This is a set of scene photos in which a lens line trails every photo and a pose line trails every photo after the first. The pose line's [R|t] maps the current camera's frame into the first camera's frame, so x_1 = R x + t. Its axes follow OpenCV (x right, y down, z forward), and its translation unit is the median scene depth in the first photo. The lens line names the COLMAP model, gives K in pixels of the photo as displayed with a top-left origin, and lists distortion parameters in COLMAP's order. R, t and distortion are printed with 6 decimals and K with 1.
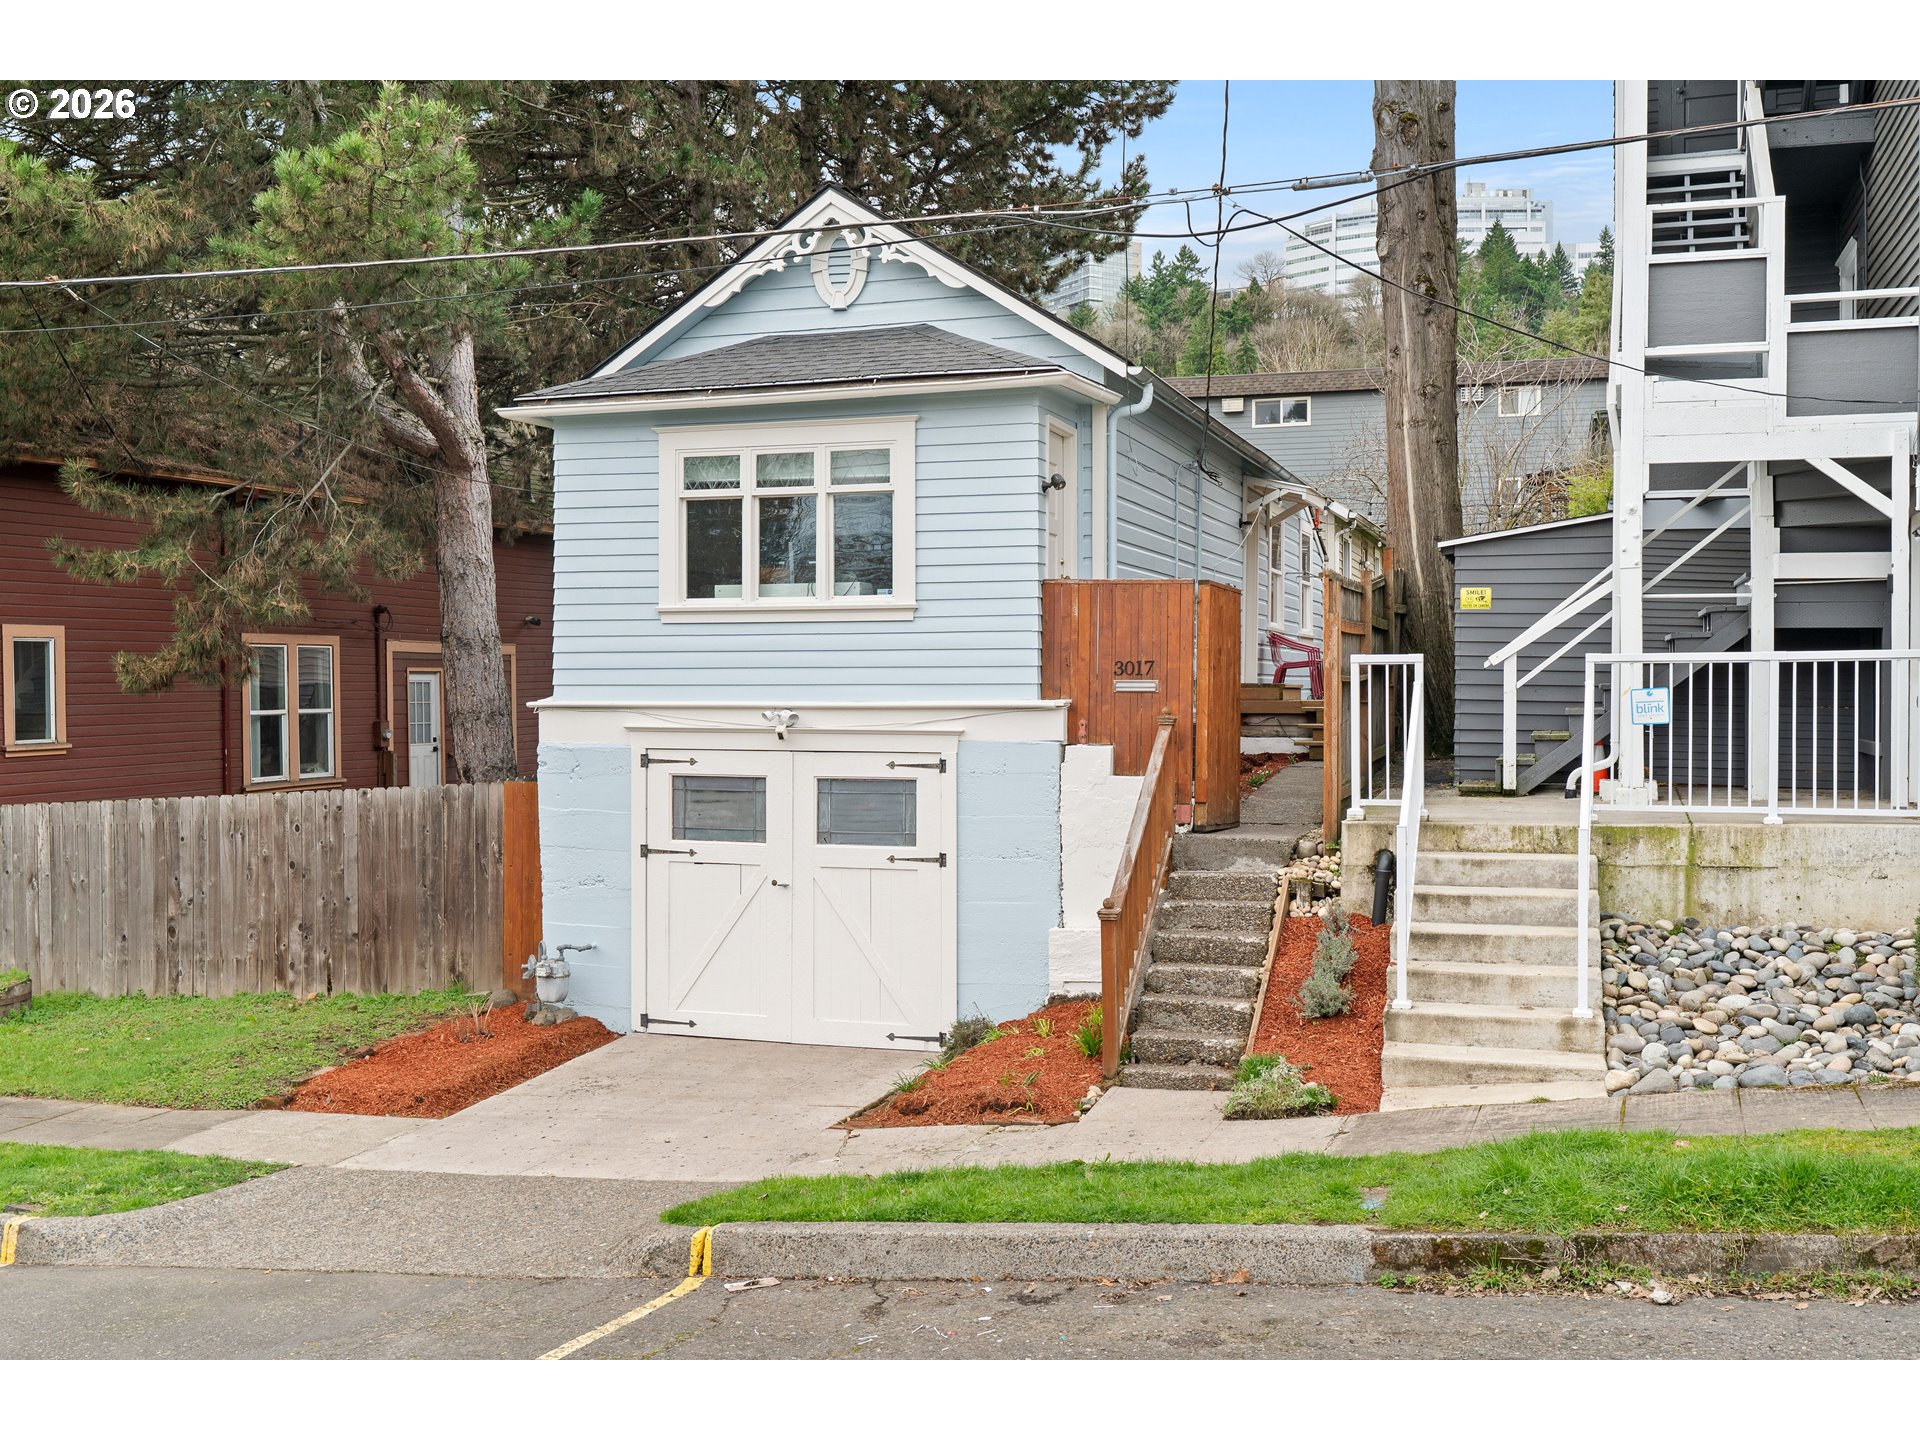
lens RADIAL K [[1955.6, 0, 960.0], [0, 1955.6, 720.0], [0, 0, 1]] dist [0.007972, -0.005192]
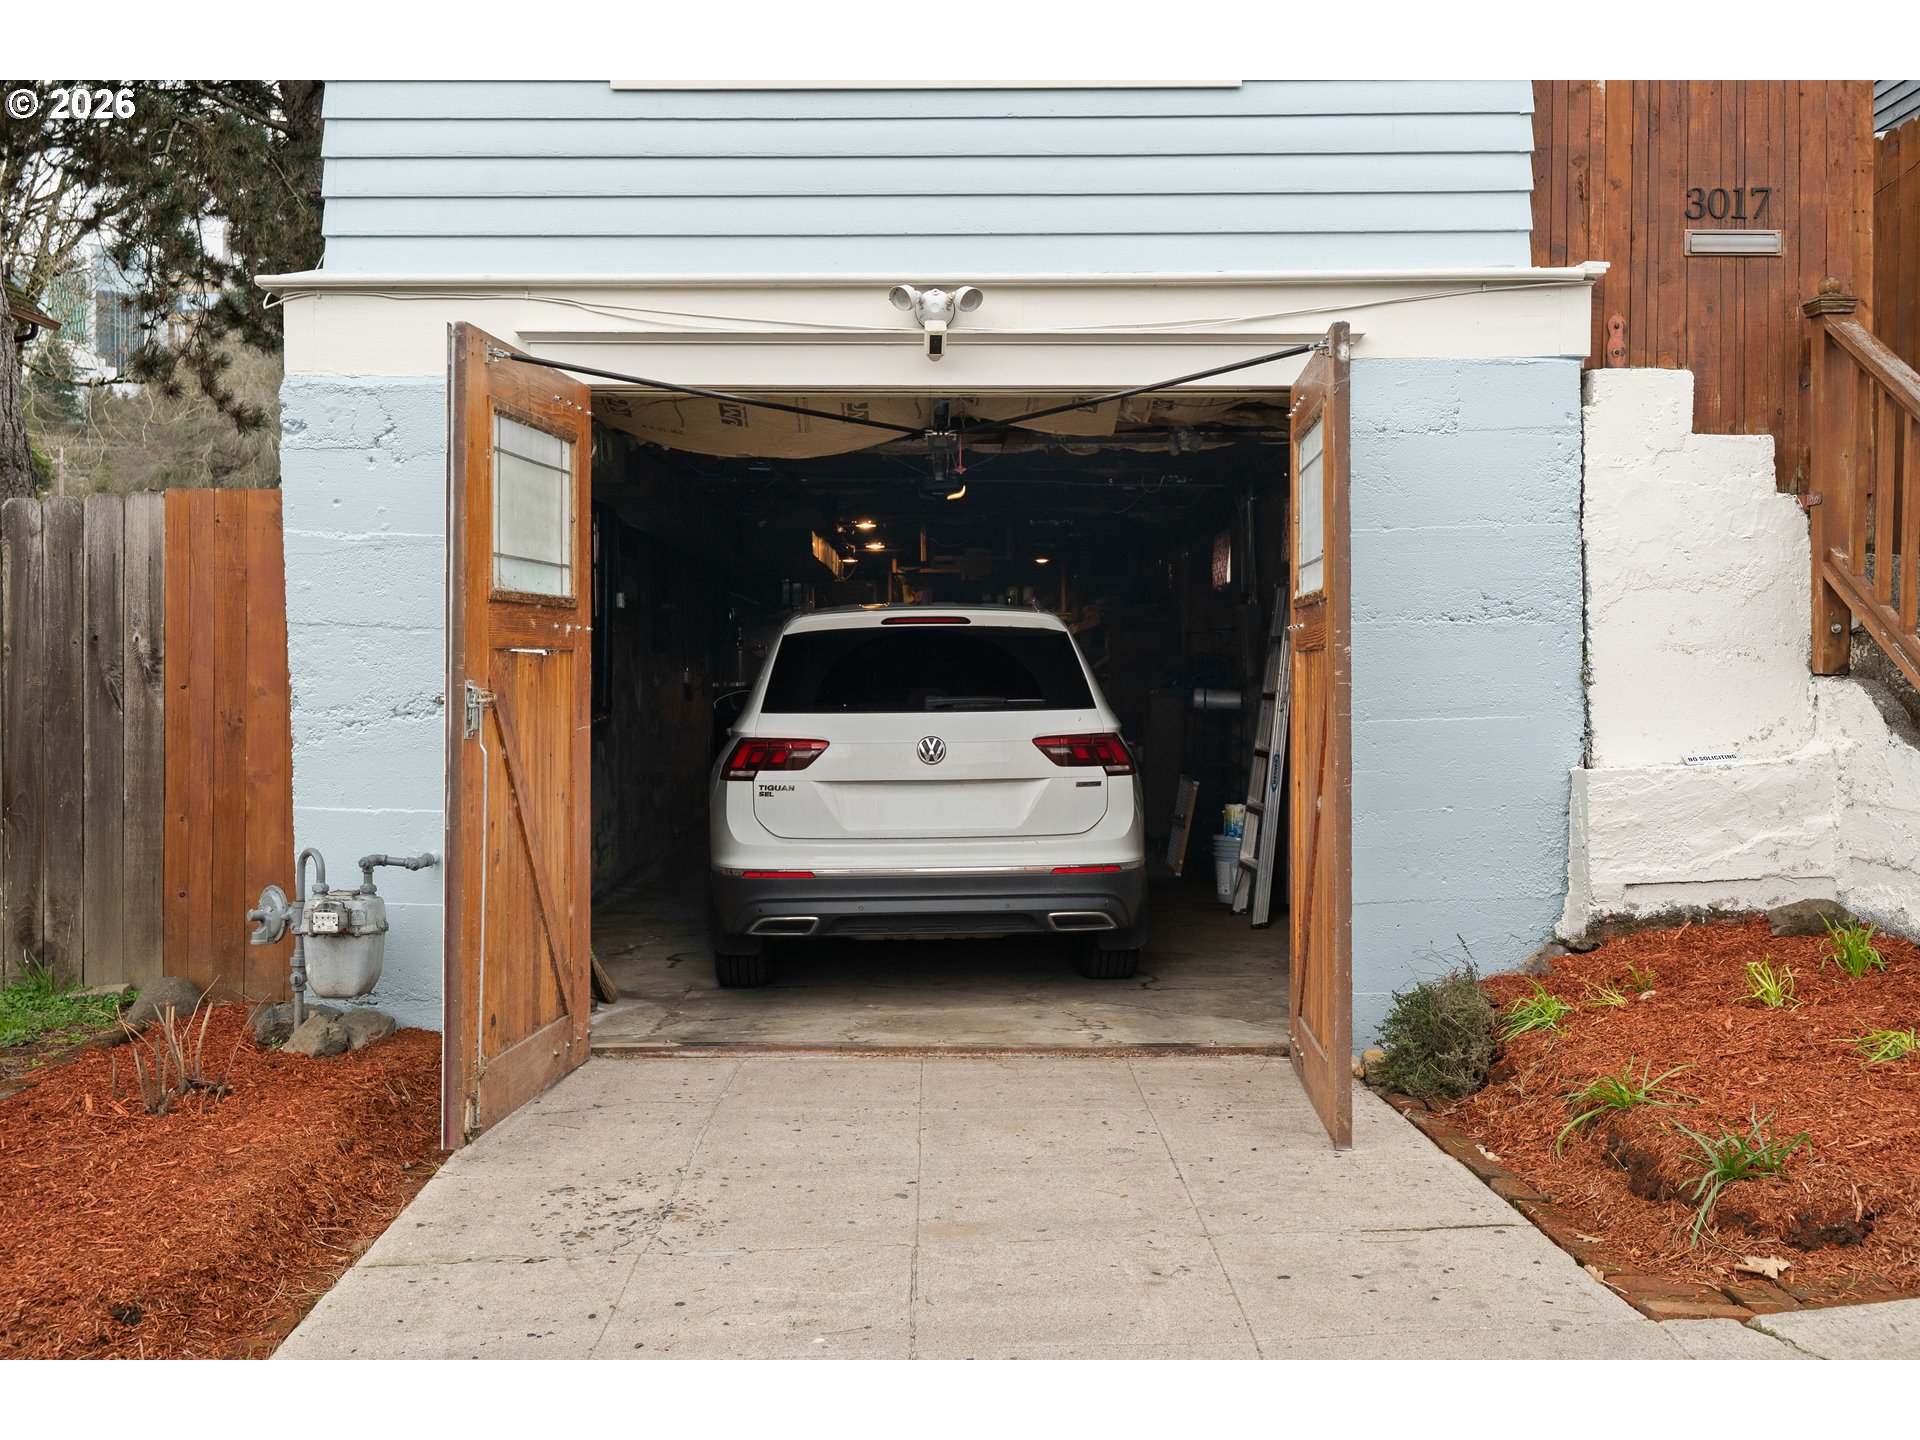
lens RADIAL K [[1955.6, 0, 960.0], [0, 1955.6, 720.0], [0, 0, 1]] dist [0.007972, -0.005192]
pose [[0.950732, -0.008712, 0.309892, -0.213652], [0.007293, 0.999957, 0.005737, 0.085647], [-0.309928, -0.003194, 0.950755, 0.575364]]
